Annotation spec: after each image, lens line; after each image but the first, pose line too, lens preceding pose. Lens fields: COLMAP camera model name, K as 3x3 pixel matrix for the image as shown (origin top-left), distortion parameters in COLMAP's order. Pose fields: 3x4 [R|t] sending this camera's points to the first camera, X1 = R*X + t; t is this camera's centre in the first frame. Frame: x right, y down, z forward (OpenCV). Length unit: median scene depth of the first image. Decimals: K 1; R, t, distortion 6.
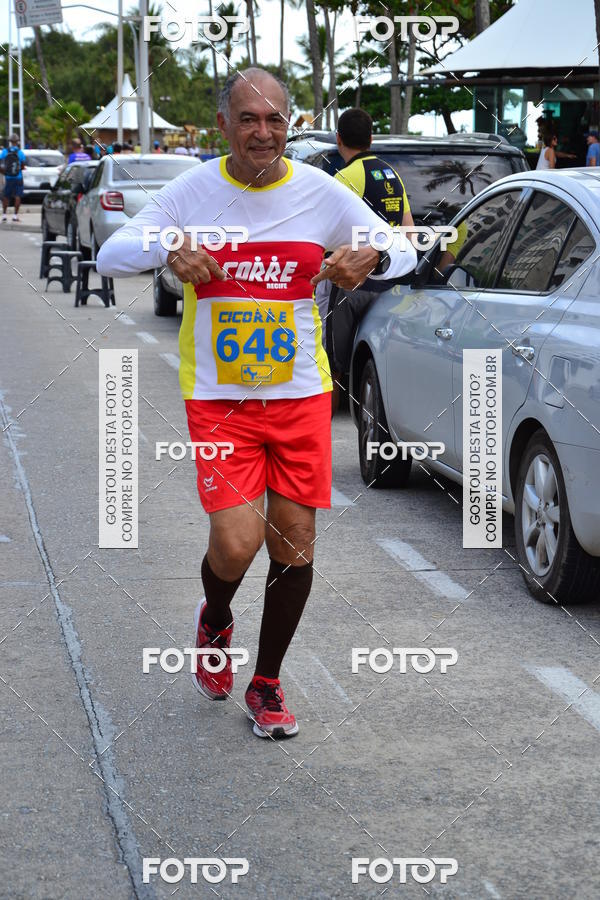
lens RADIAL K [[1201.6, 0, 297.1], [0, 1201.6, 332.8], [0, 0, 1]] dist [-0.005087, 0.008773]
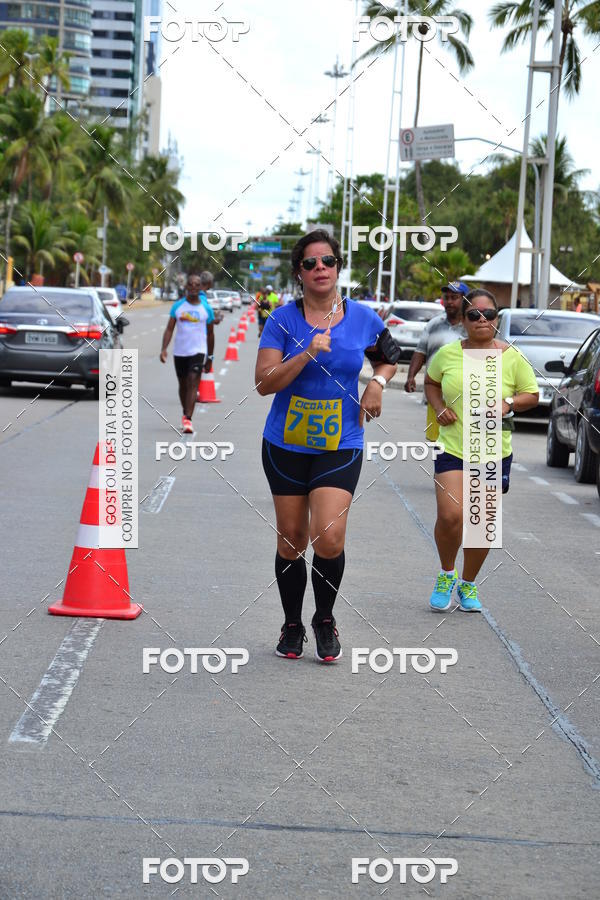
lens RADIAL K [[2678.5, 0, 317.3], [0, 2678.5, 491.1], [0, 0, 1]] dist [0.046426, 0.321685]
pose [[0.980929, 0.063582, -0.183674, 0.069633], [-0.080705, 0.992908, -0.087297, 0.141466], [0.176821, 0.100456, 0.979103, -0.801173]]
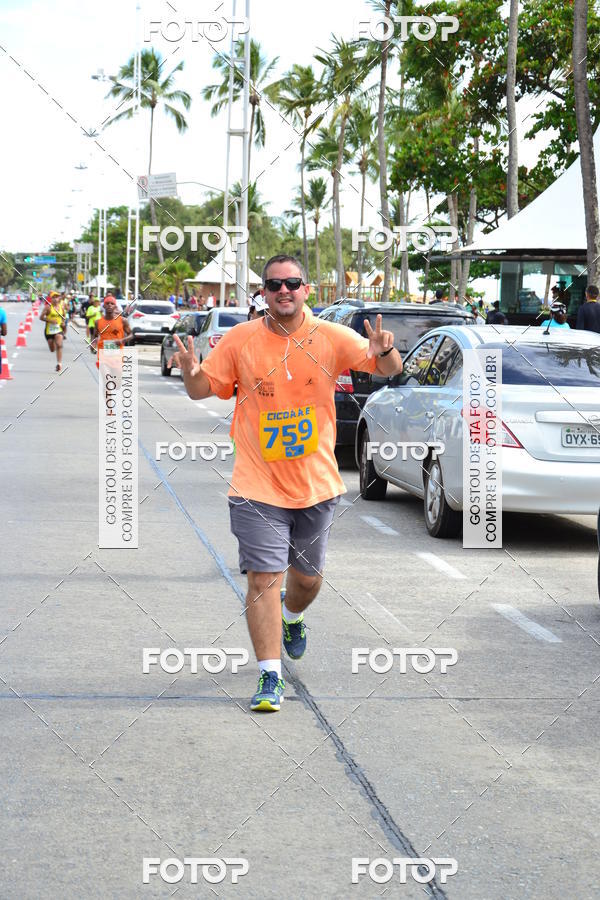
lens RADIAL K [[2008.9, 0, 335.2], [0, 2008.9, 408.6], [0, 0, 1]] dist [-0.003665, 0.242909]
pose [[0.997108, 0.030930, -0.069419, 0.099581], [-0.037200, 0.995162, -0.090935, 0.120019], [0.066271, 0.093254, 0.993434, -0.889771]]
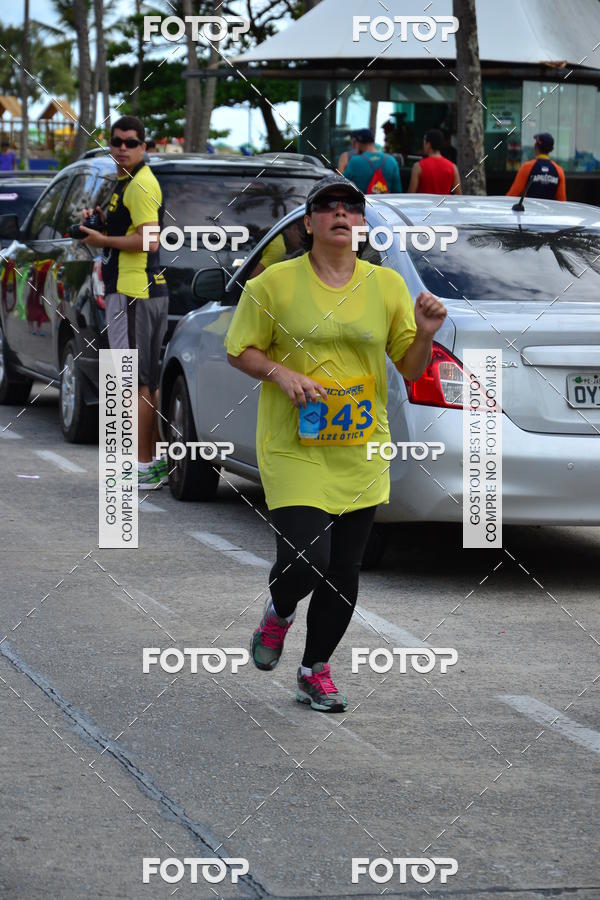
lens RADIAL K [[2994.1, 0, 146.2], [0, 2994.1, 448.5], [0, 0, 1]] dist [0.082142, 0.965703]
pose [[0.996710, 0.015600, 0.079534, -0.076522], [-0.012217, 0.999007, -0.042848, 0.087123], [-0.080124, 0.041736, 0.995911, -0.690722]]
